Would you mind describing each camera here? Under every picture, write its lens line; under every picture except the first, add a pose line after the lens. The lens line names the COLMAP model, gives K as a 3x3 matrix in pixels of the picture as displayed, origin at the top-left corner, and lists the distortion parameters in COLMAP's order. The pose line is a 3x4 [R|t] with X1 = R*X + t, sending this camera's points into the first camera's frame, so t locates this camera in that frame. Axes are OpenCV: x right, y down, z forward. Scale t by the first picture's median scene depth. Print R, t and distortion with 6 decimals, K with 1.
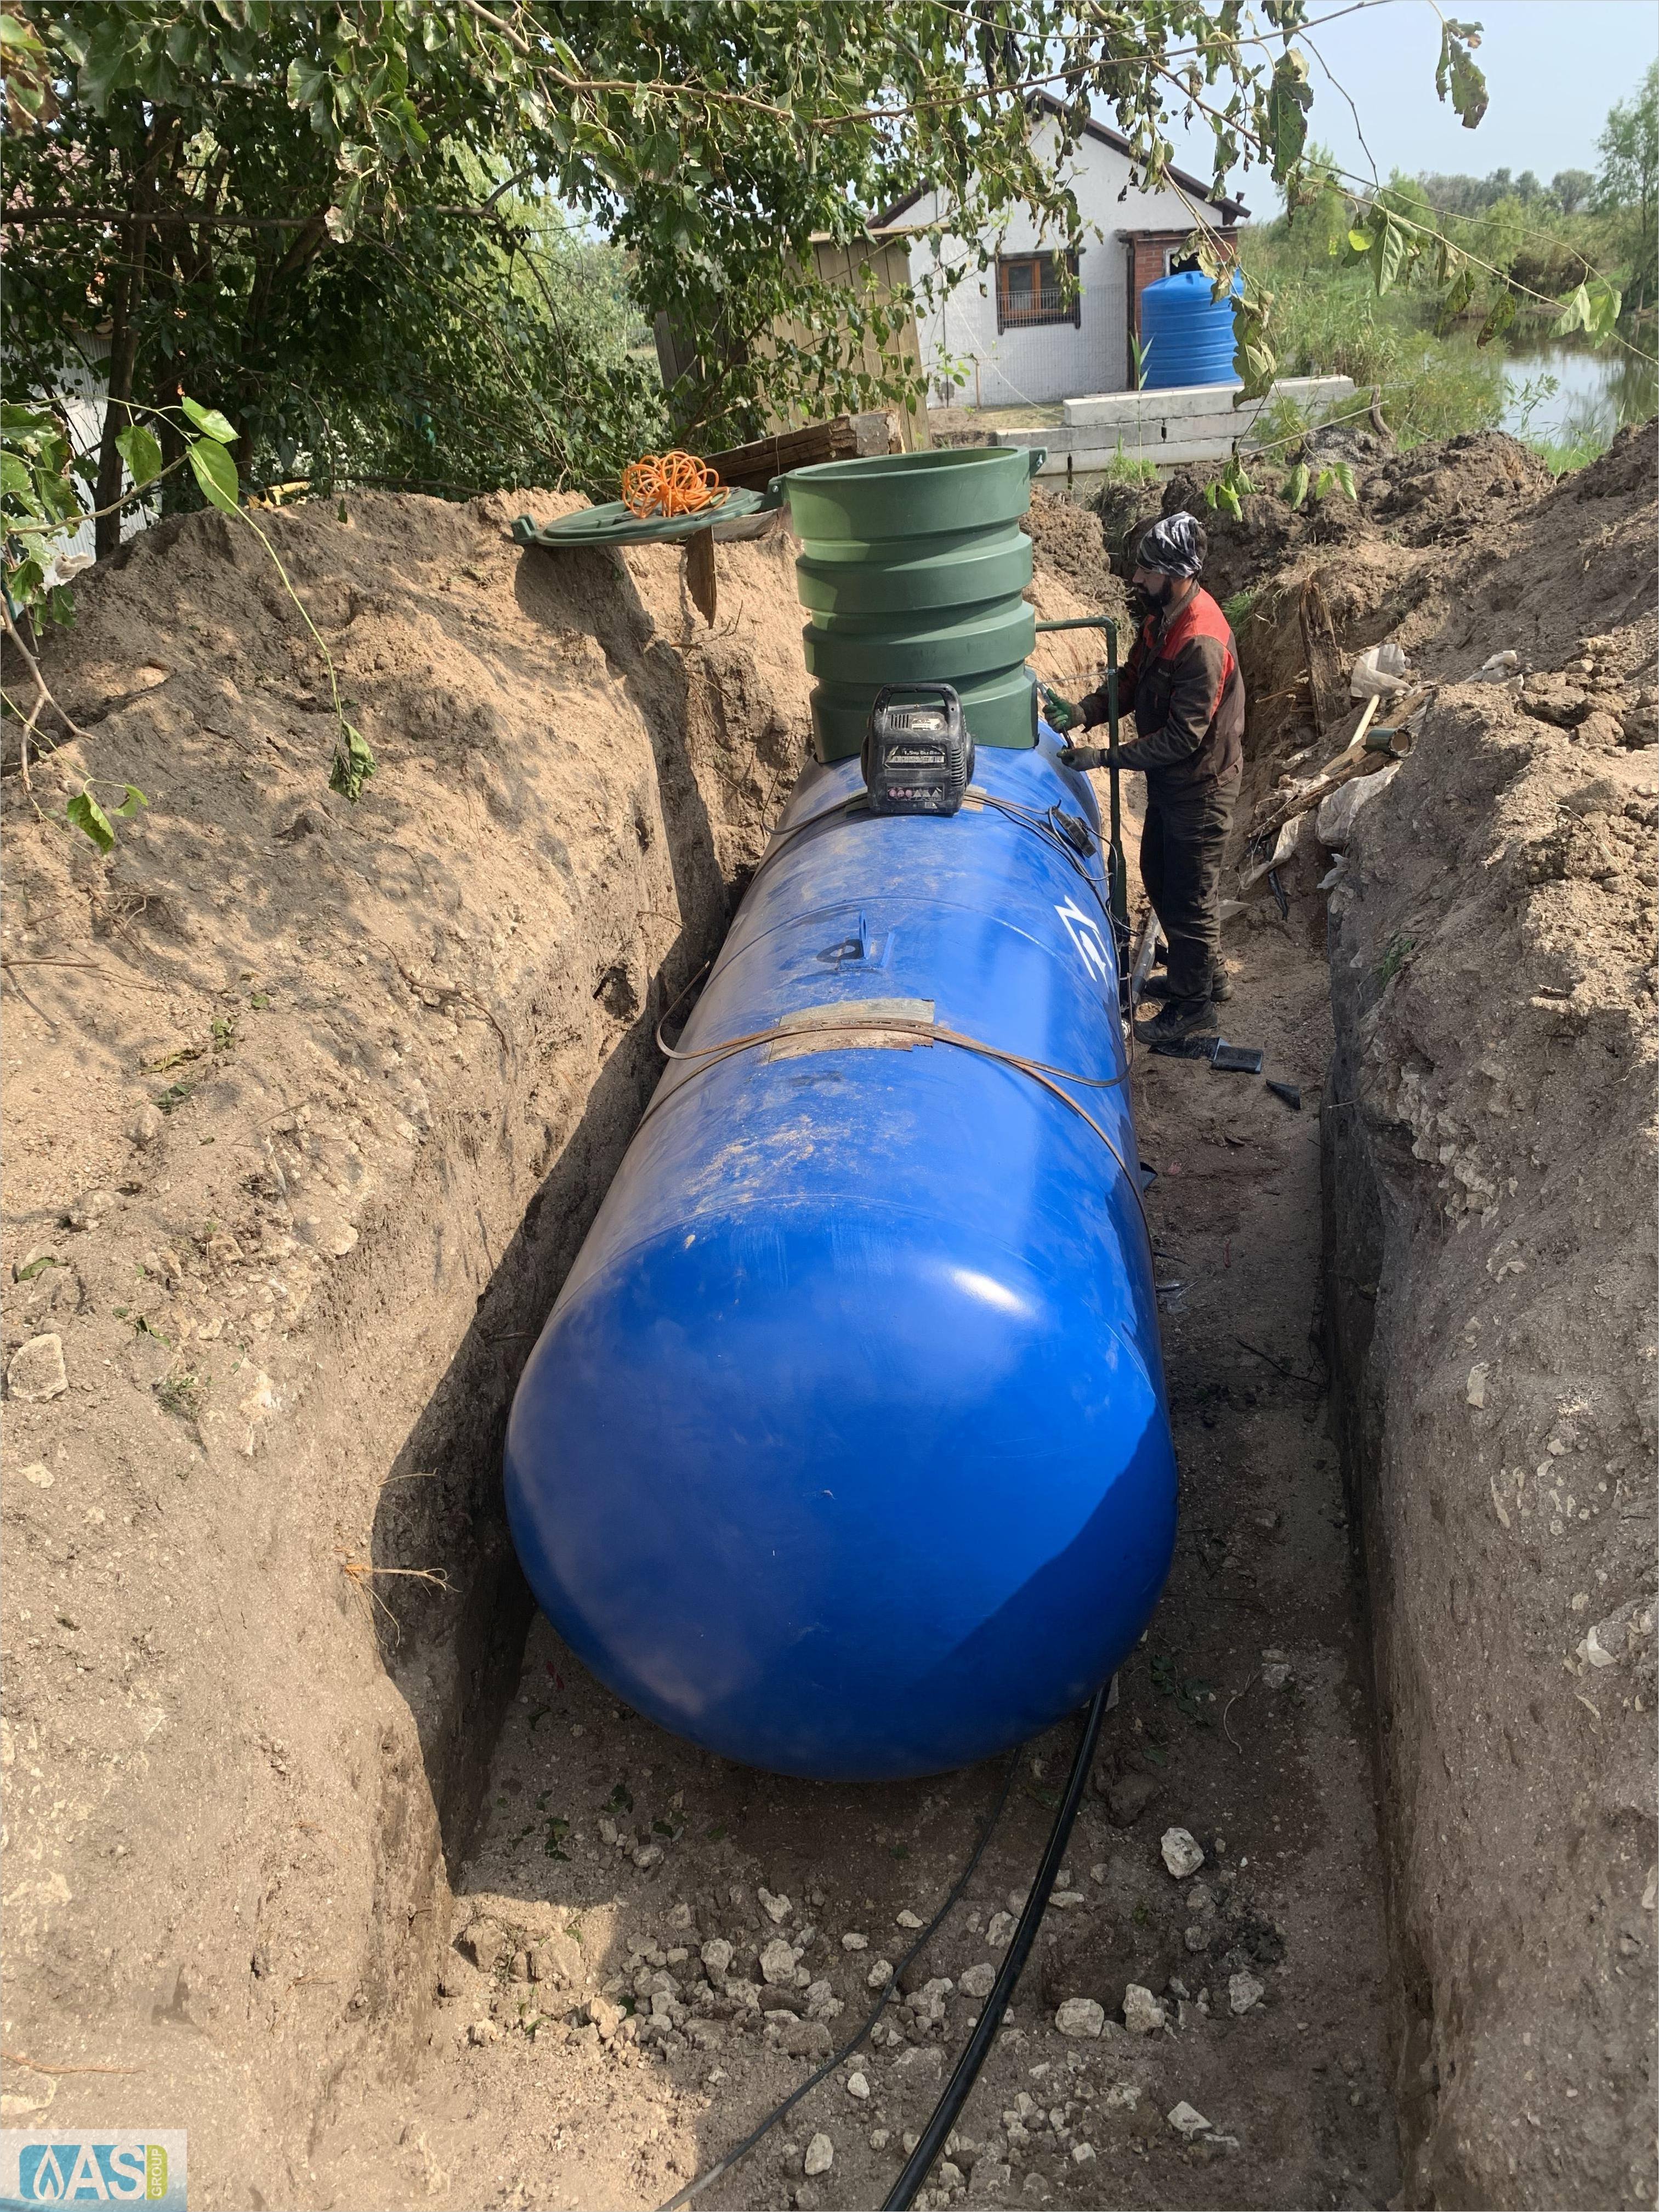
lens RADIAL K [[1763.8, 0, 829.5], [0, 1763.8, 1106.0], [0, 0, 1]] dist [0.026877, -0.009356]
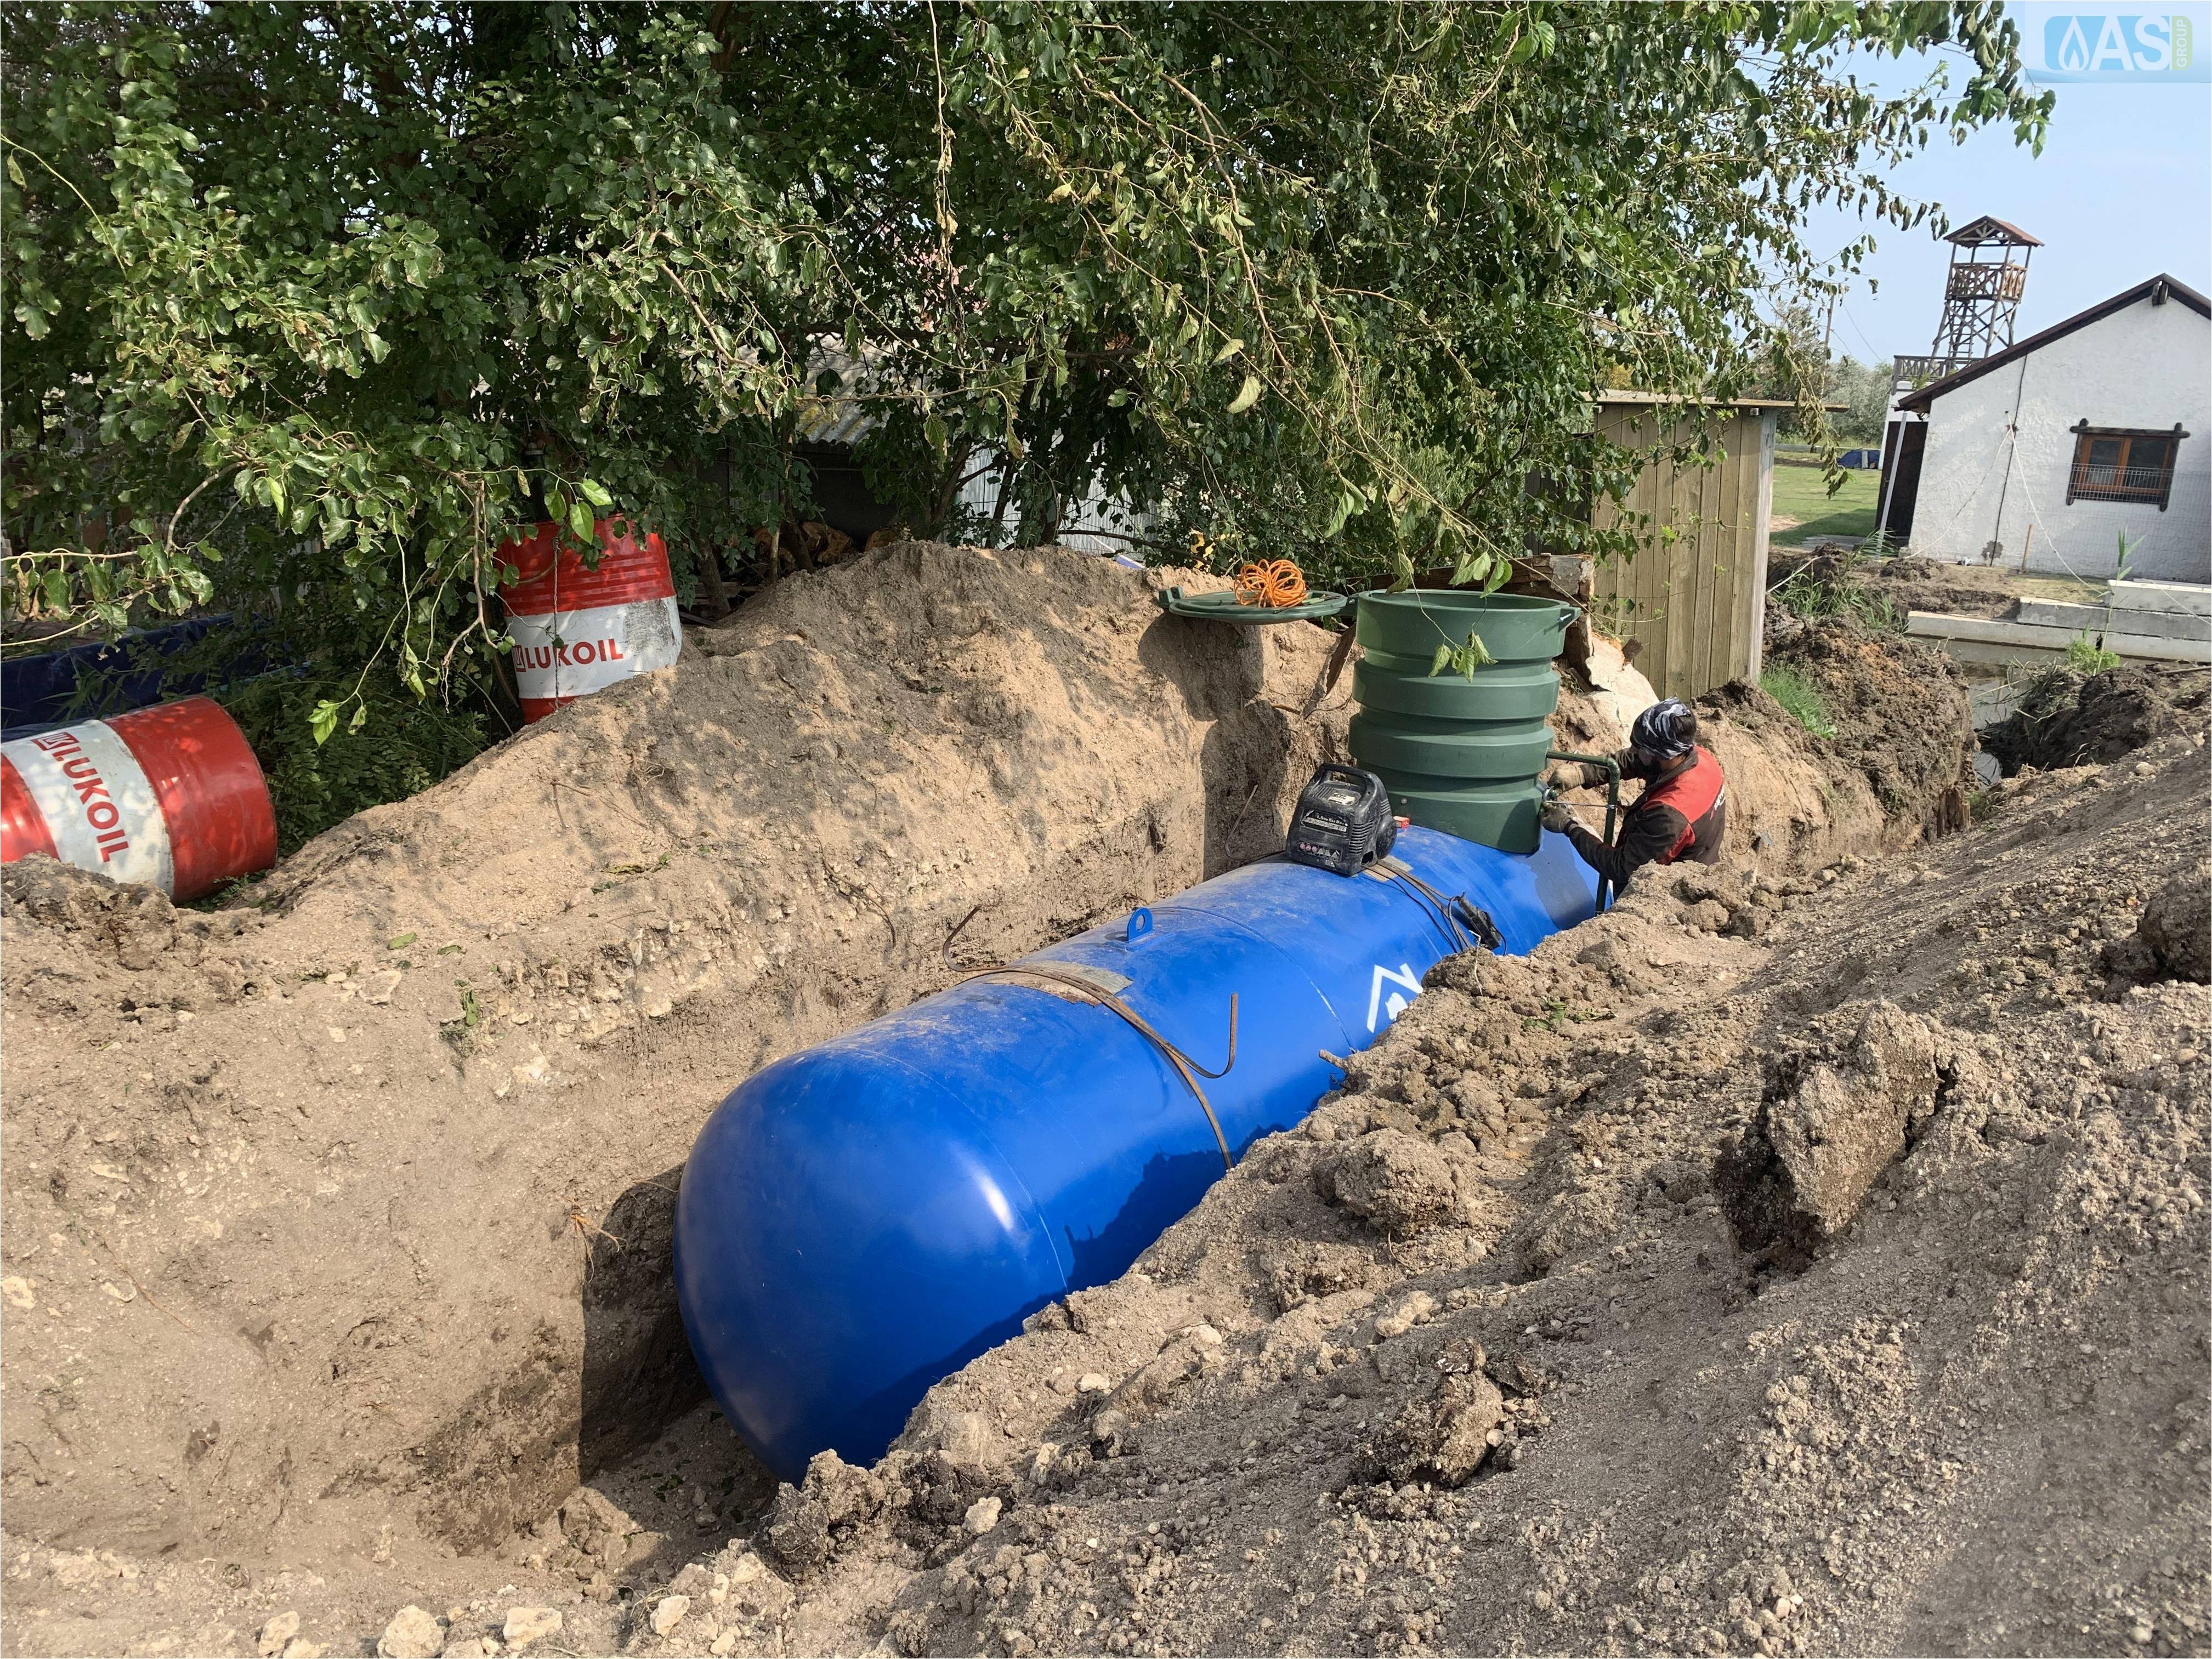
lens RADIAL K [[1782.0, 0, 1052.1], [0, 1782.0, 822.9], [0, 0, 1]] dist [0.070252, -0.060630]
pose [[0.857323, 0.229870, -0.460606, 0.390707], [-0.309956, 0.944895, -0.105361, -0.008444], [0.411004, 0.233096, 0.881329, -0.136755]]
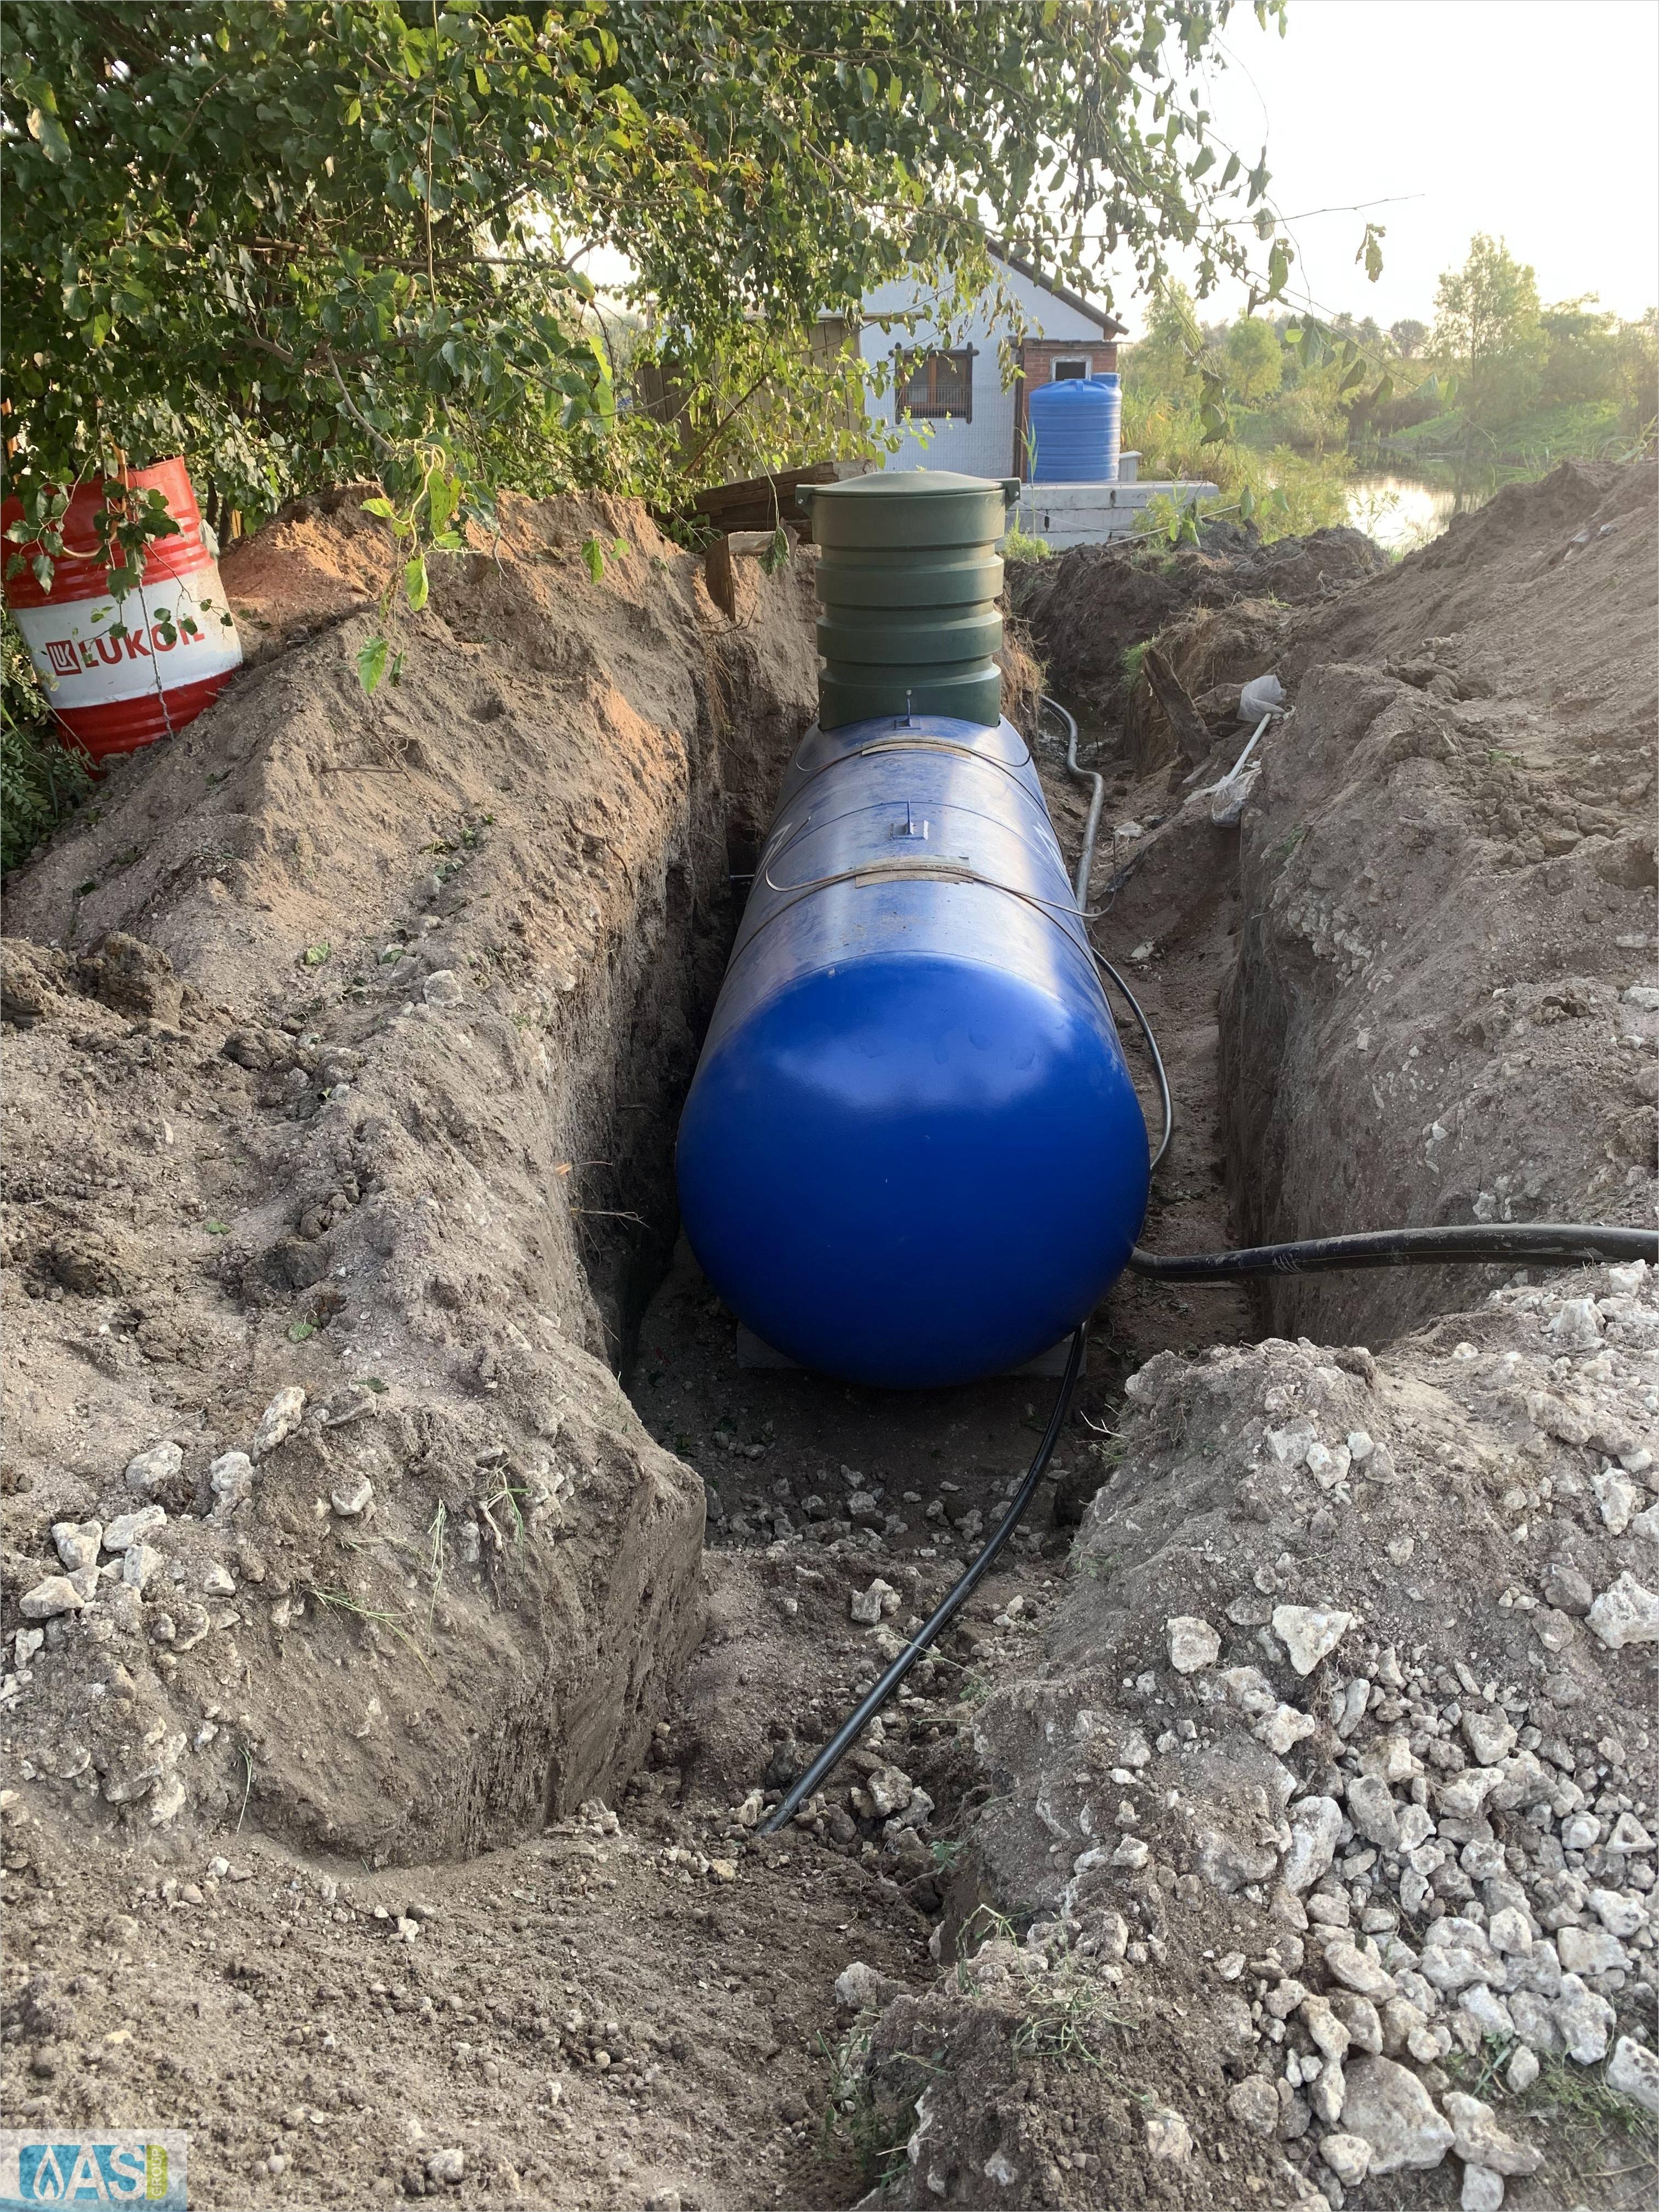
lens RADIAL K [[1782.0, 0, 829.5], [0, 1782.0, 1106.0], [0, 0, 1]] dist [0.070252, -0.060630]
pose [[0.995071, 0.037520, 0.091794, -0.104592], [-0.032878, 0.998128, -0.051569, 0.129657], [-0.093557, 0.048297, 0.994442, -0.224936]]
